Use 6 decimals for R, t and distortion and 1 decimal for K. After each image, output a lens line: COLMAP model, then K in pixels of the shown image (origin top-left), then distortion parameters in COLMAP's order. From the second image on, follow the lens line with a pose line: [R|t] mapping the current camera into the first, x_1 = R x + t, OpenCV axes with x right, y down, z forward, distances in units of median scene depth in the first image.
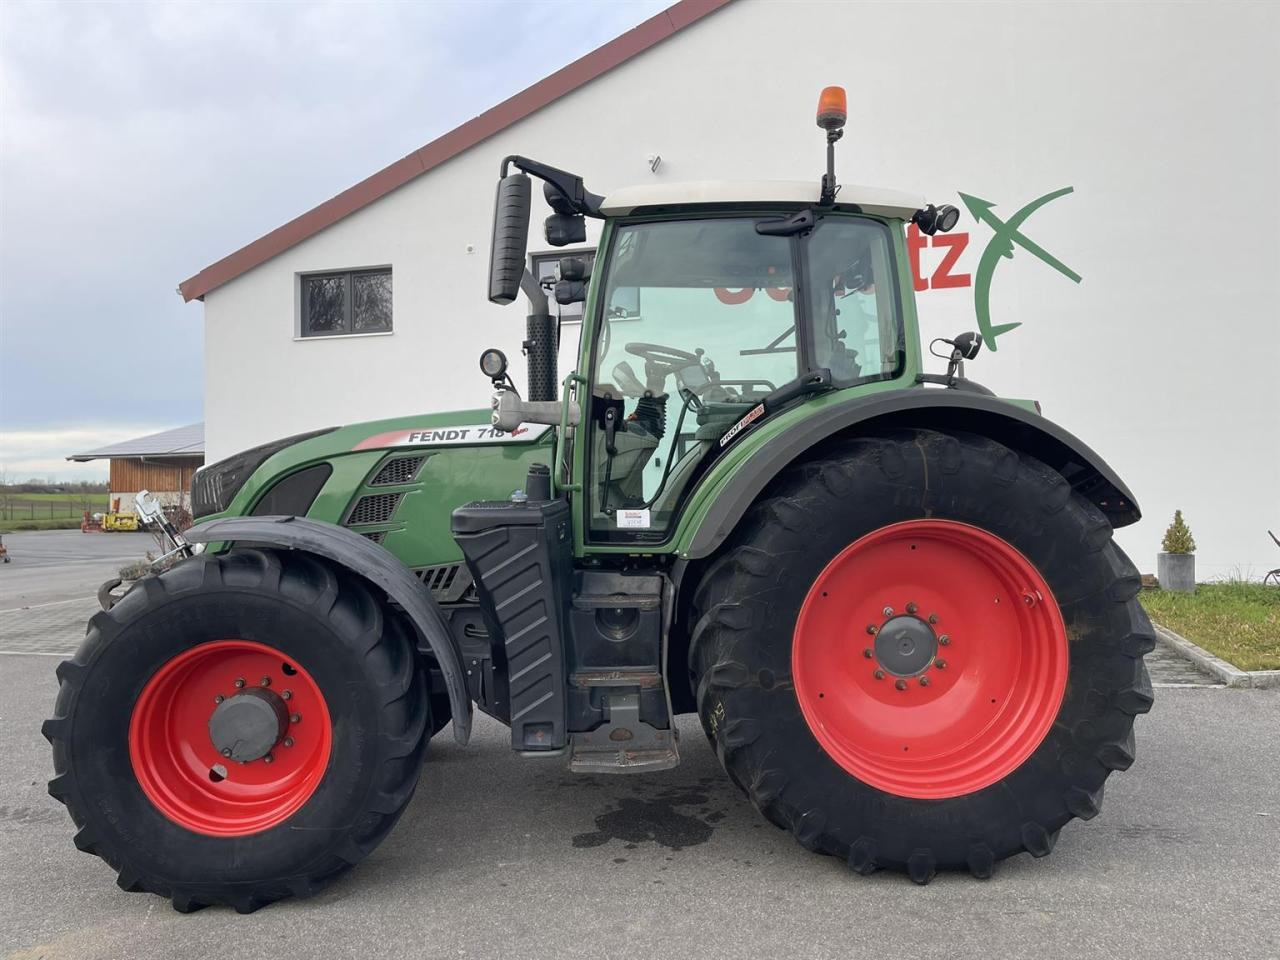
lens RADIAL K [[1042.5, 0, 645.0], [0, 1042.5, 454.3], [0, 0, 1]] dist [0.022154, -0.002249]
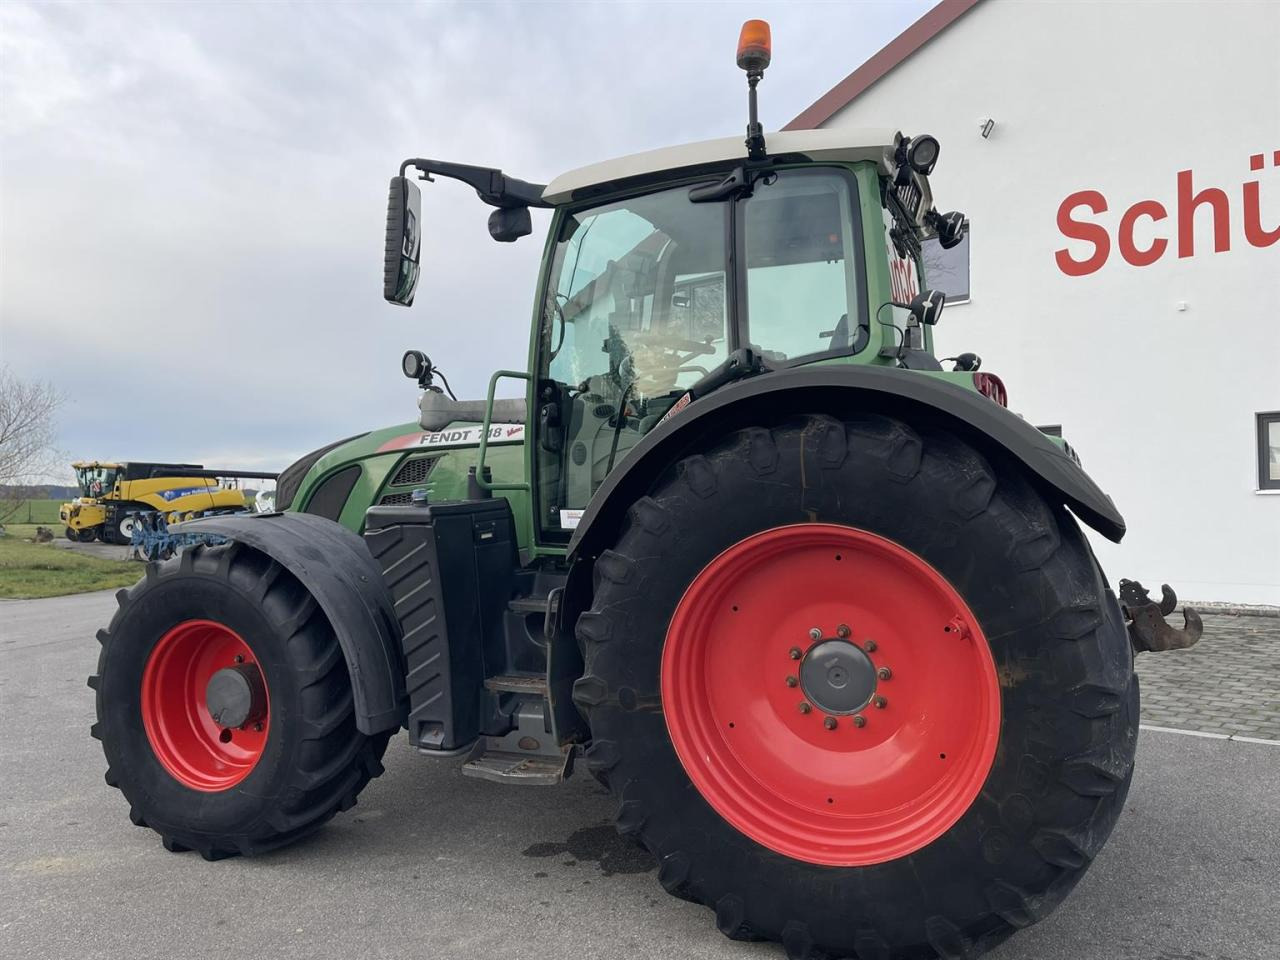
lens RADIAL K [[1044.7, 0, 640.1], [0, 1044.7, 460.3], [0, 0, 1]] dist [0.025505, -0.001815]
pose [[0.877798, -0.014037, -0.478825, 0.544168], [0.014653, 0.999890, -0.002450, 0.012246], [0.478806, -0.004865, 0.877907, 0.209372]]
